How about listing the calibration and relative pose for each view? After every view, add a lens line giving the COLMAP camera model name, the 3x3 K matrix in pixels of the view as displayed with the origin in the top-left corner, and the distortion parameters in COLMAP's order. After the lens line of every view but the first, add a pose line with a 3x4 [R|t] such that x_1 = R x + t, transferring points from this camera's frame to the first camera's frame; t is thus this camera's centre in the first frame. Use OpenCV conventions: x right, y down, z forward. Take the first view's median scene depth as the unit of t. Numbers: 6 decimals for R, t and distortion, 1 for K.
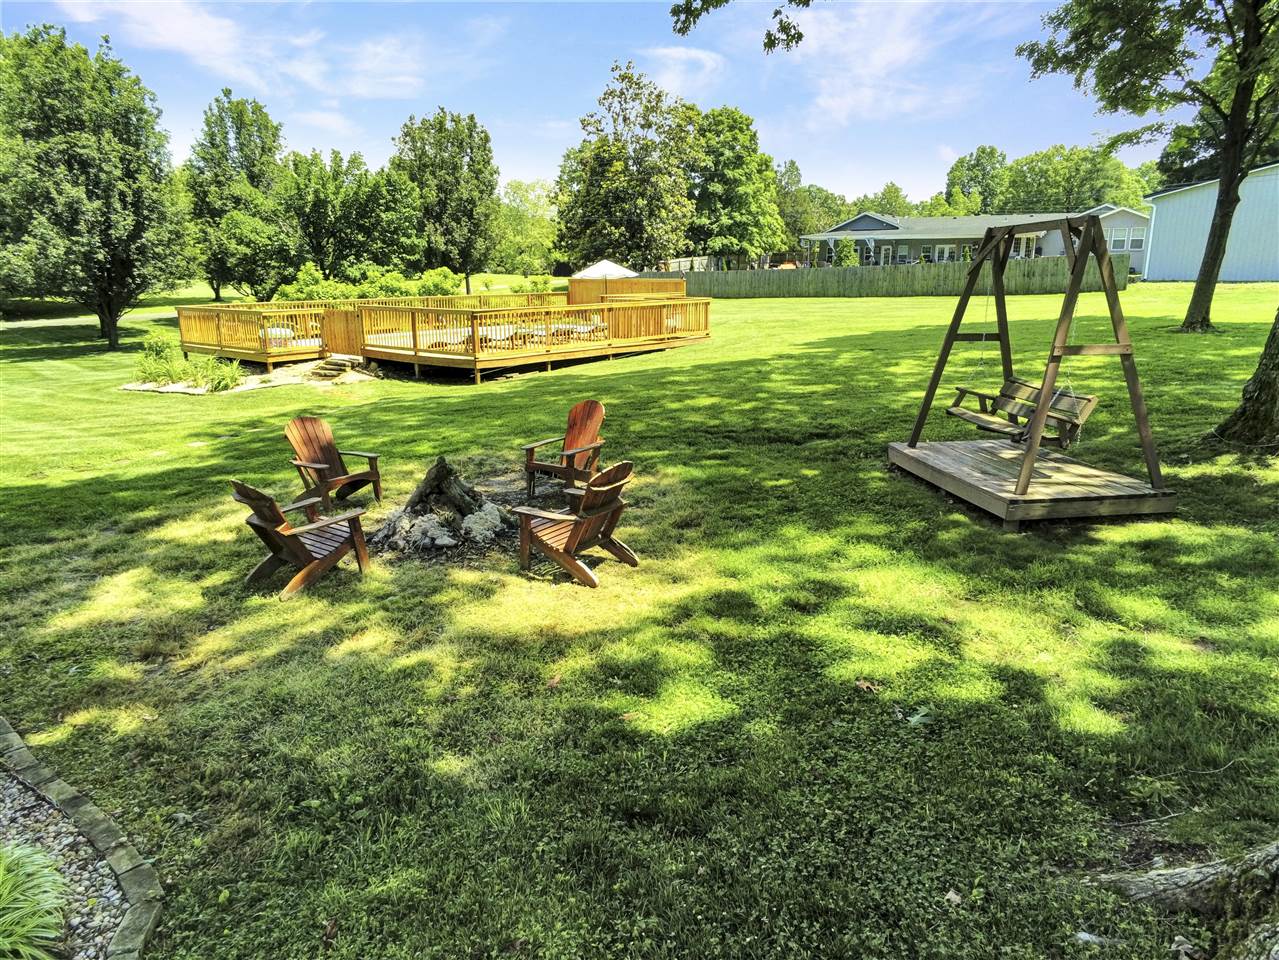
lens RADIAL K [[829.4, 0, 631.6], [0, 829.4, 479.8], [0, 0, 1]] dist [-0.000953, 0.002356]
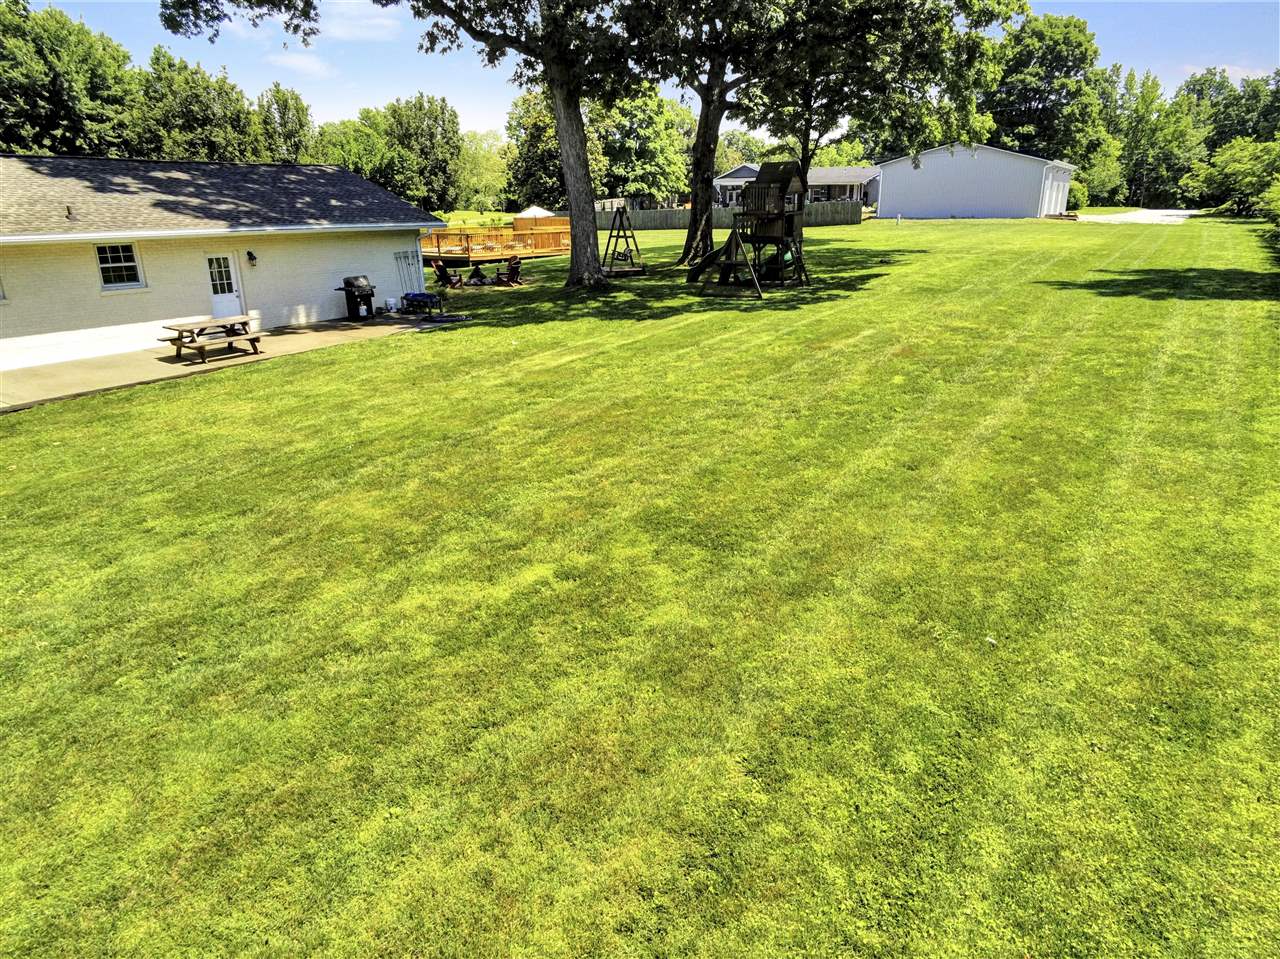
lens RADIAL K [[830.0, 0, 638.4], [0, 830.0, 475.3], [0, 0, 1]] dist [-0.000953, 0.002356]
pose [[0.998213, -0.018352, 0.056874, 0.048590], [0.014461, 0.997575, 0.068080, 0.113765], [-0.057985, -0.067136, 0.996057, -0.491610]]
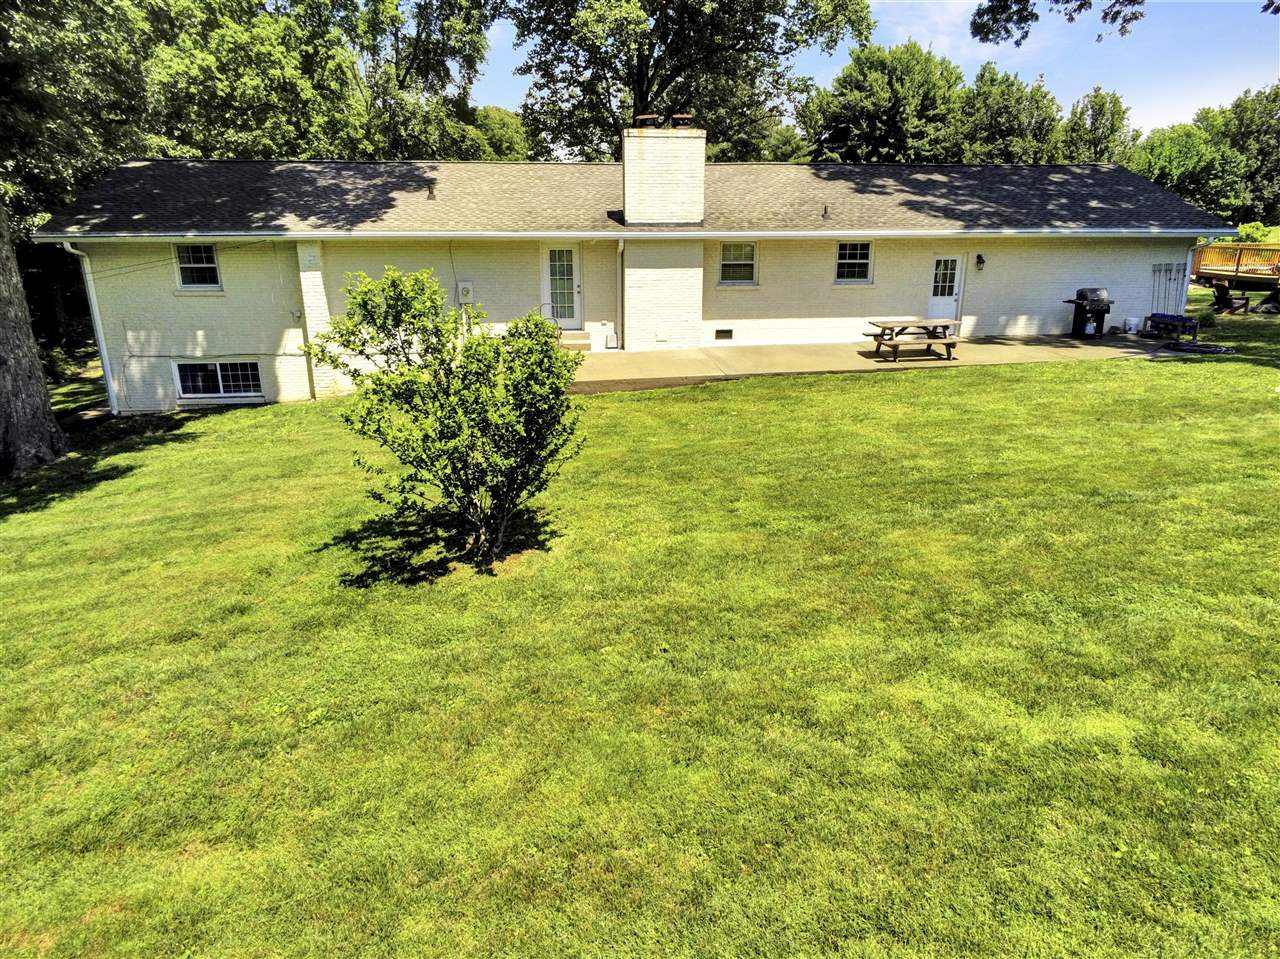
lens RADIAL K [[830.0, 0, 644.0], [0, 830.0, 475.1], [0, 0, 1]] dist [-0.000953, 0.002356]
pose [[0.699392, 0.216540, -0.681147, 0.060674], [-0.180522, 0.975622, 0.124798, 0.109766], [0.691565, 0.035679, 0.721433, -0.452653]]
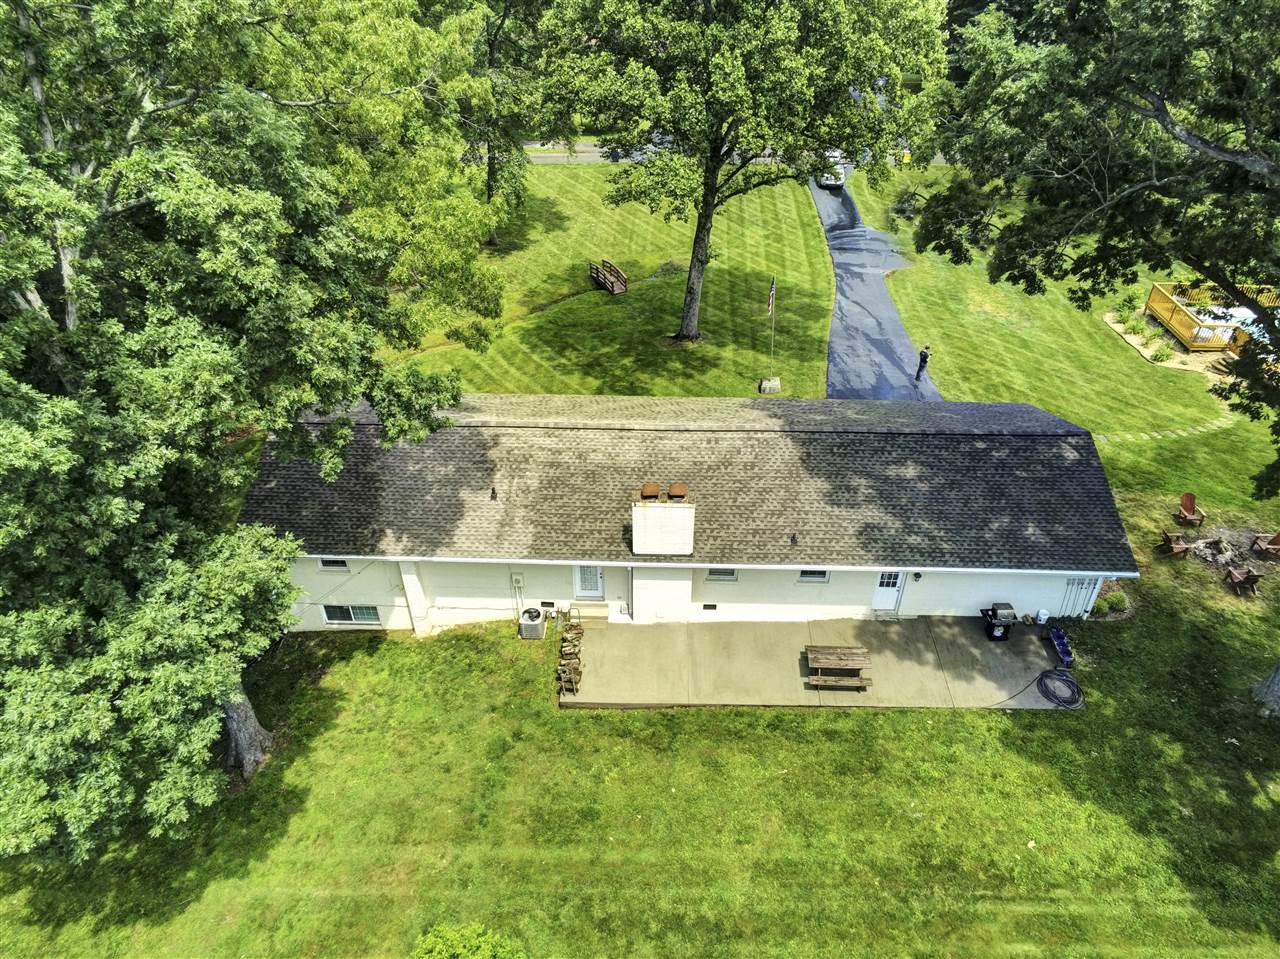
lens RADIAL K [[830.0, 0, 647.3], [0, 830.0, 475.1], [0, 0, 1]] dist [-0.000953, 0.002356]
pose [[0.589201, 0.472084, -0.655727, 0.084122], [-0.204590, 0.872279, 0.444154, -0.208671], [0.781655, -0.127541, 0.610531, -0.483184]]
